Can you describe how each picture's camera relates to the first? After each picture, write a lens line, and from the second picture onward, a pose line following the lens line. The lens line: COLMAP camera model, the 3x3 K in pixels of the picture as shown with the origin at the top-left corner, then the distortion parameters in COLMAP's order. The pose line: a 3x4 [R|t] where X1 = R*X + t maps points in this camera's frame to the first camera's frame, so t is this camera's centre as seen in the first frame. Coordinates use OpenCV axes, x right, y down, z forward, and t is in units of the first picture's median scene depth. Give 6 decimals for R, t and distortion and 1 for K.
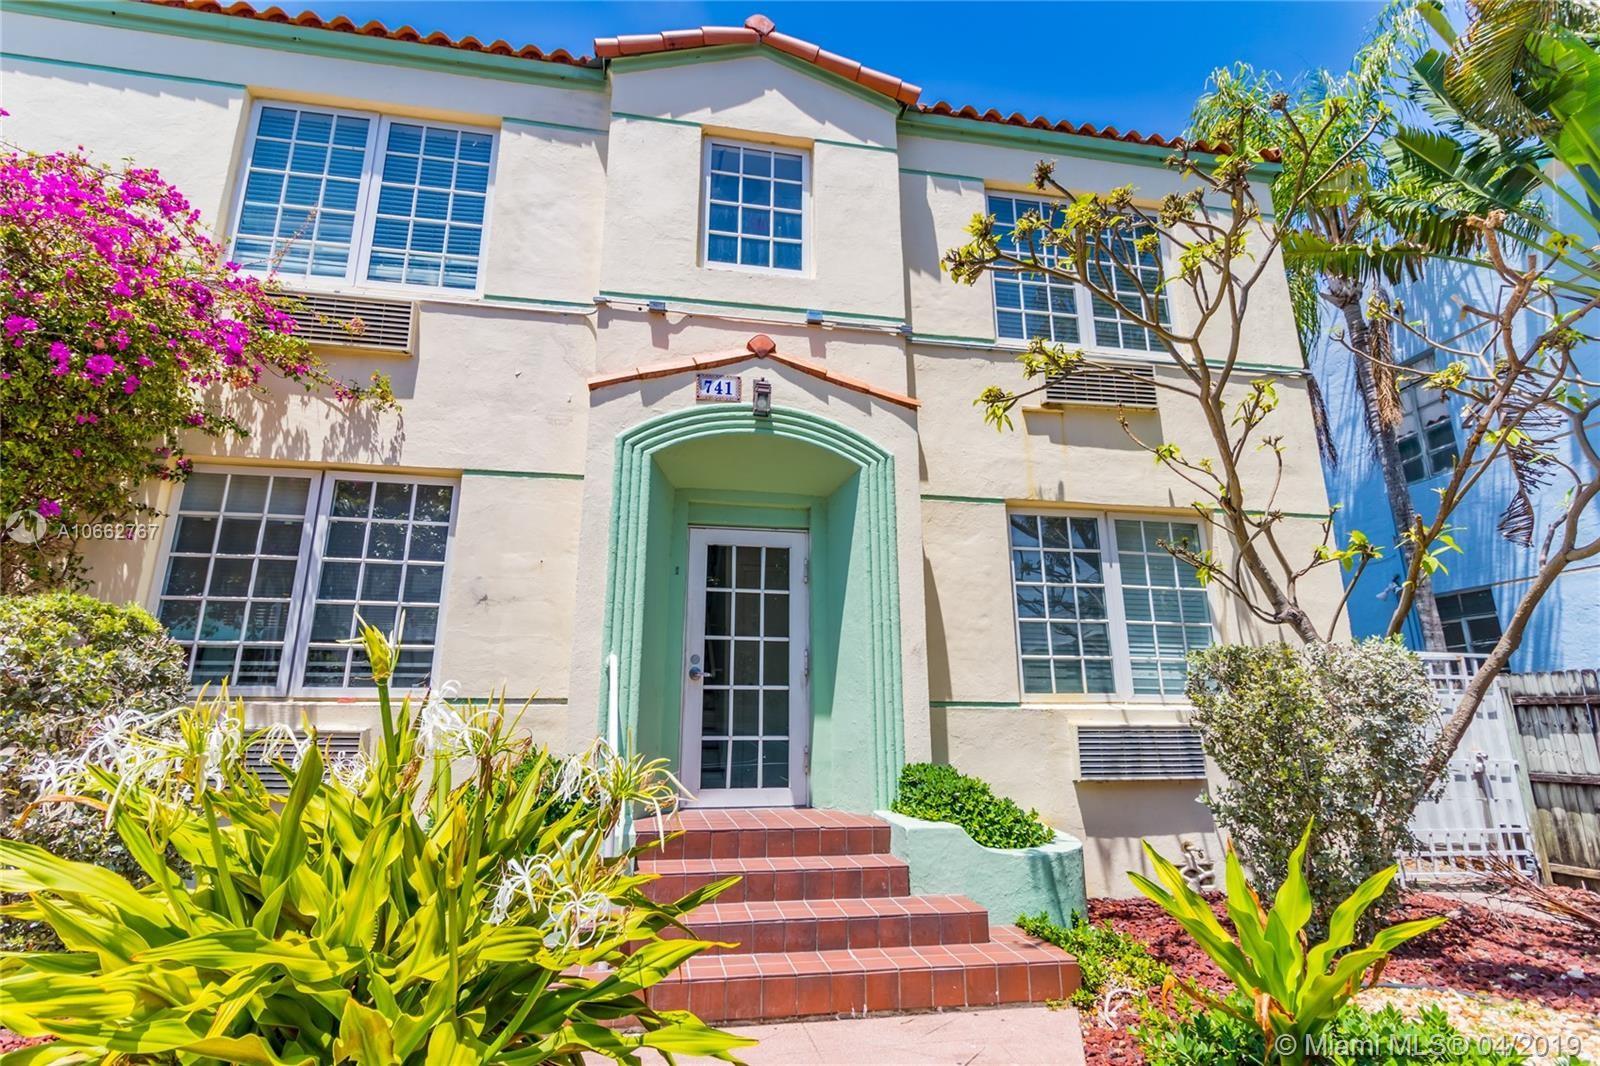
lens RADIAL K [[771.0, 0, 801.4], [0, 771.0, 525.1], [0, 0, 1]] dist [0.001309, 0.000235]
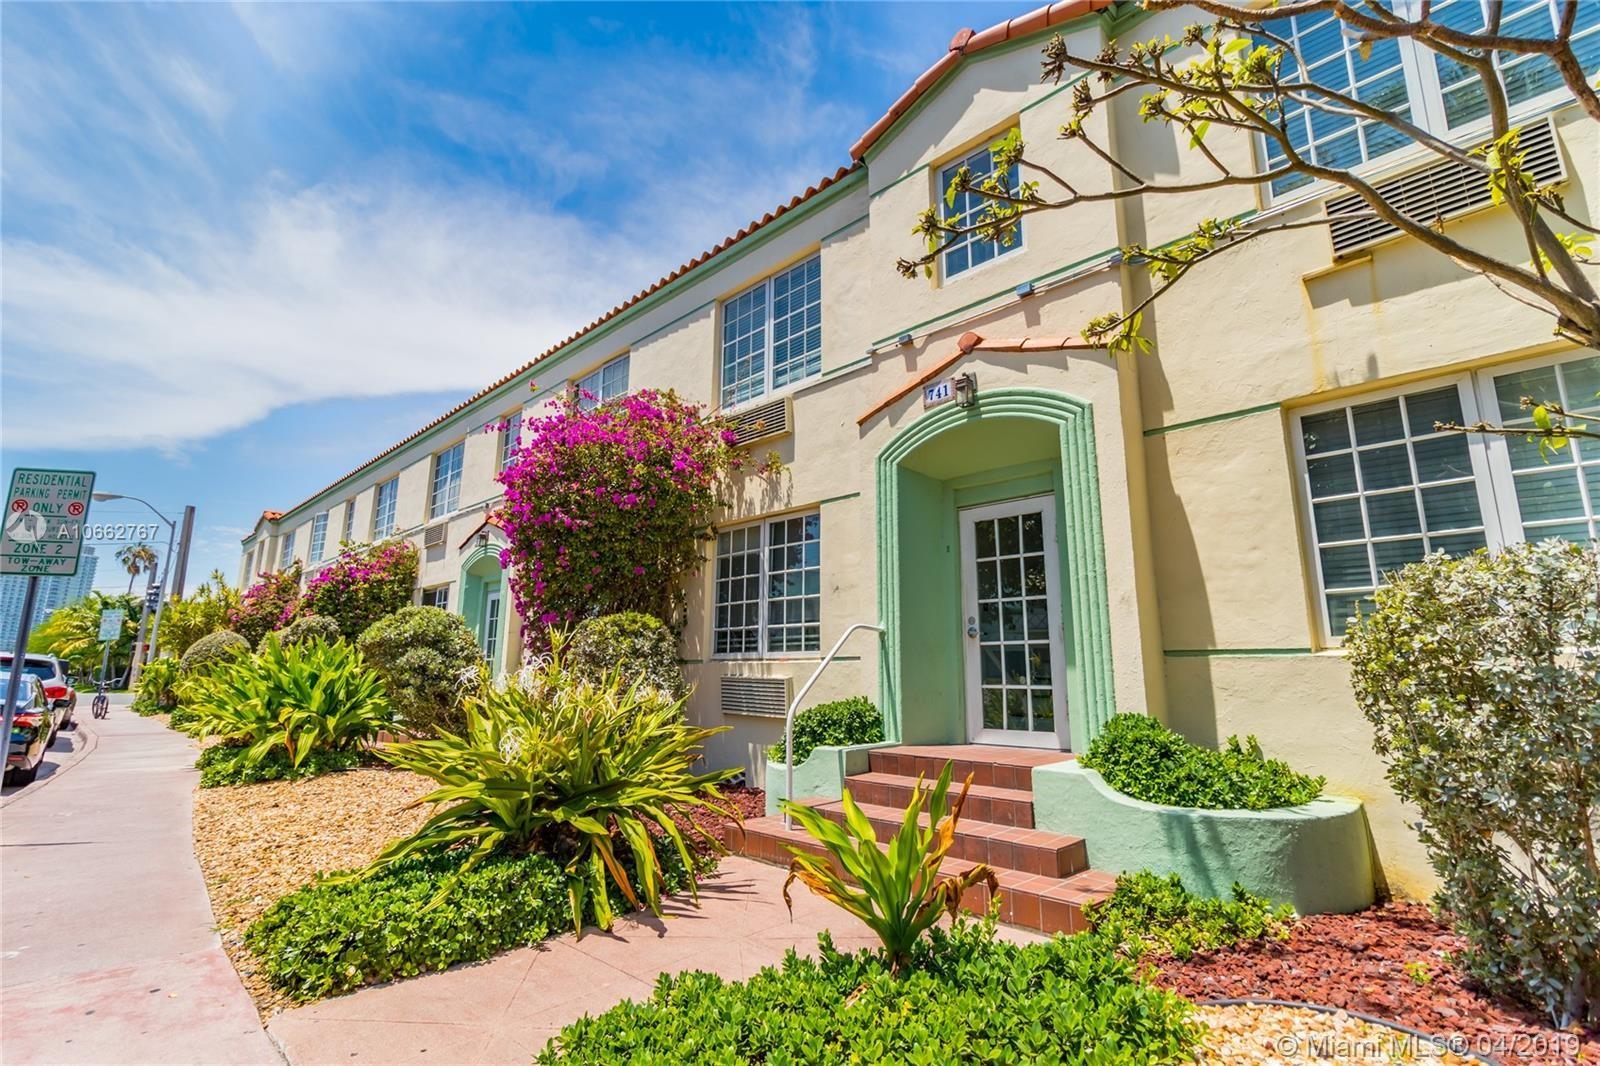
lens RADIAL K [[756.8, 0, 805.2], [0, 756.8, 516.3], [0, 0, 1]] dist [-0.000793, -0.000037]
pose [[0.571809, -0.168011, -0.802998, 0.668359], [0.201936, 0.977514, -0.060727, 0.035622], [0.795145, -0.127430, 0.592879, 0.124064]]
